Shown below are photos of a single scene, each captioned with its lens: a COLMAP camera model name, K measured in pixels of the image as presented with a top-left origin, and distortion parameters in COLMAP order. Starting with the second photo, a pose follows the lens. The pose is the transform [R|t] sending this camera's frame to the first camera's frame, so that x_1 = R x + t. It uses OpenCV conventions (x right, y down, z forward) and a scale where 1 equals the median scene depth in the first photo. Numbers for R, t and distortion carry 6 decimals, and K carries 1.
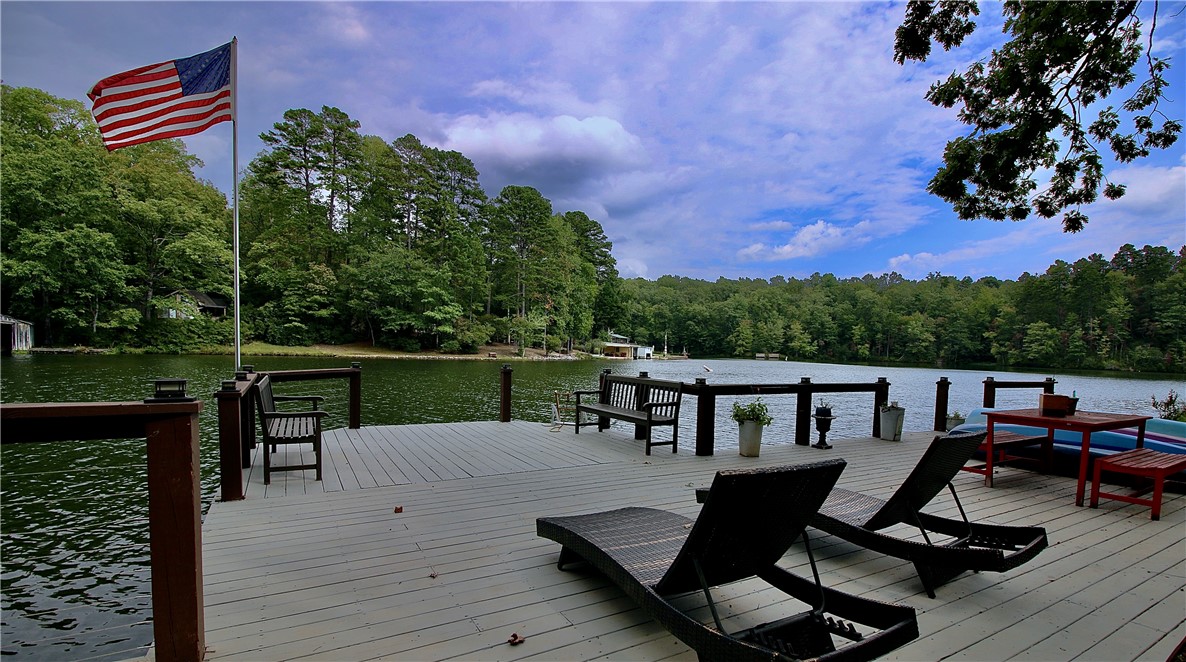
lens RADIAL K [[544.4, 0, 605.3], [0, 544.4, 387.8], [0, 0, 1]] dist [-0.015481, -0.007367]
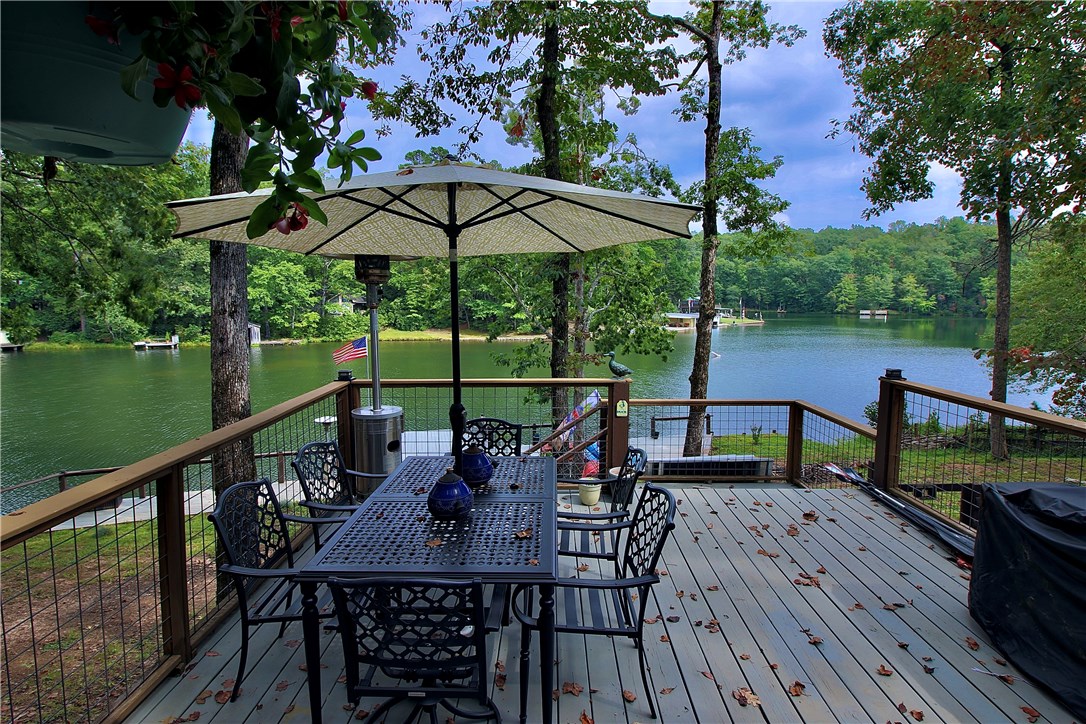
lens RADIAL K [[550.4, 0, 549.6], [0, 550.4, 348.8], [0, 0, 1]] dist [-0.012183, -0.008600]
pose [[0.955095, 0.001300, -0.296297, 0.150403], [0.004357, 0.999821, 0.018433, -0.053699], [0.296268, -0.018897, 0.954918, -0.205096]]
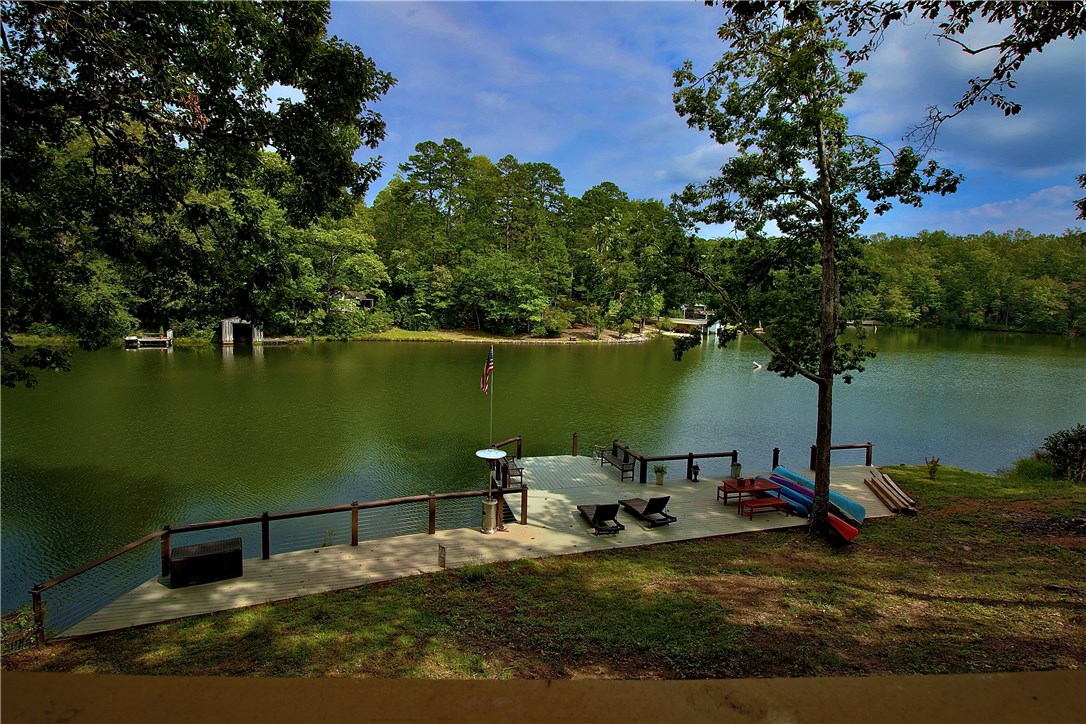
lens RADIAL K [[550.4, 0, 546.7], [0, 550.4, 347.1], [0, 0, 1]] dist [-0.012183, -0.008600]
pose [[0.967808, 0.022623, -0.250670, 0.039534], [-0.019918, 0.999713, 0.013323, -0.059300], [0.250900, -0.007901, 0.967981, -0.182002]]
